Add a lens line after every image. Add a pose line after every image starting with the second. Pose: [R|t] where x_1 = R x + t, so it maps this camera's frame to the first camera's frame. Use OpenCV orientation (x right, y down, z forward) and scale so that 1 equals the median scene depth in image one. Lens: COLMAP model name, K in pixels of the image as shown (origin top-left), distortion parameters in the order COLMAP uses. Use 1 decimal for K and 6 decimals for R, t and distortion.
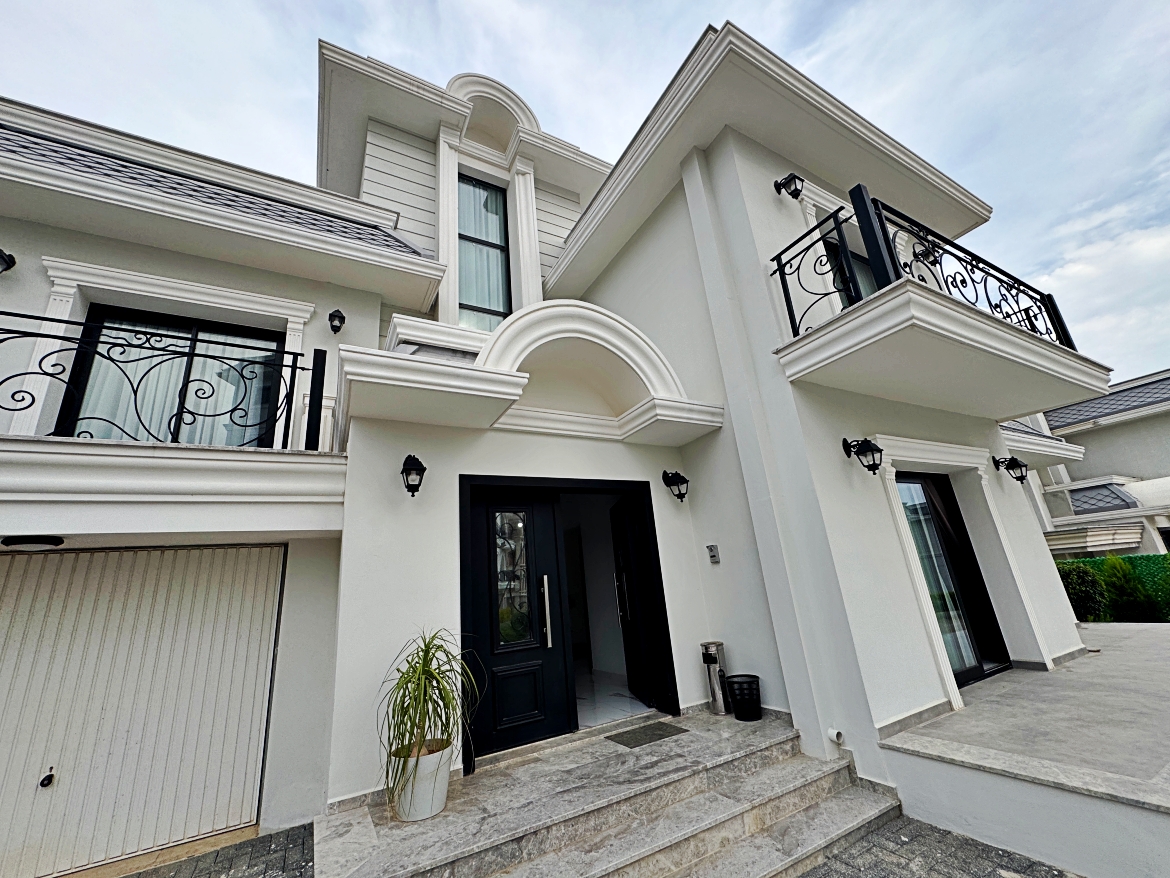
lens RADIAL K [[470.2, 0, 590.5], [0, 470.2, 435.2], [0, 0, 1]] dist [-0.006757, 0.001741]
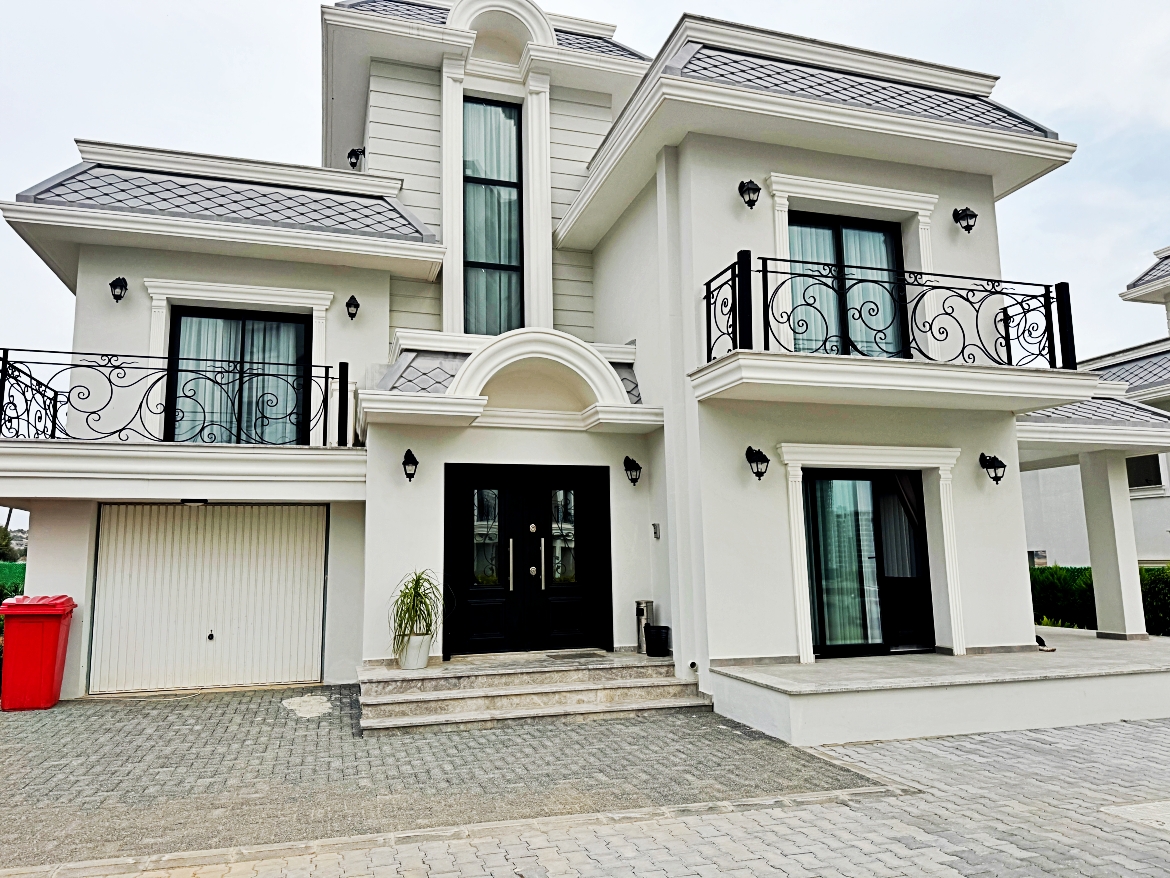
lens RADIAL K [[821.0, 0, 590.0], [0, 821.0, 436.2], [0, 0, 1]] dist [0.049606, -0.055859]
pose [[0.976143, 0.044555, -0.212510, 0.588068], [-0.005967, 0.983855, 0.178869, -0.390154], [0.217049, -0.173334, 0.960648, -1.088359]]
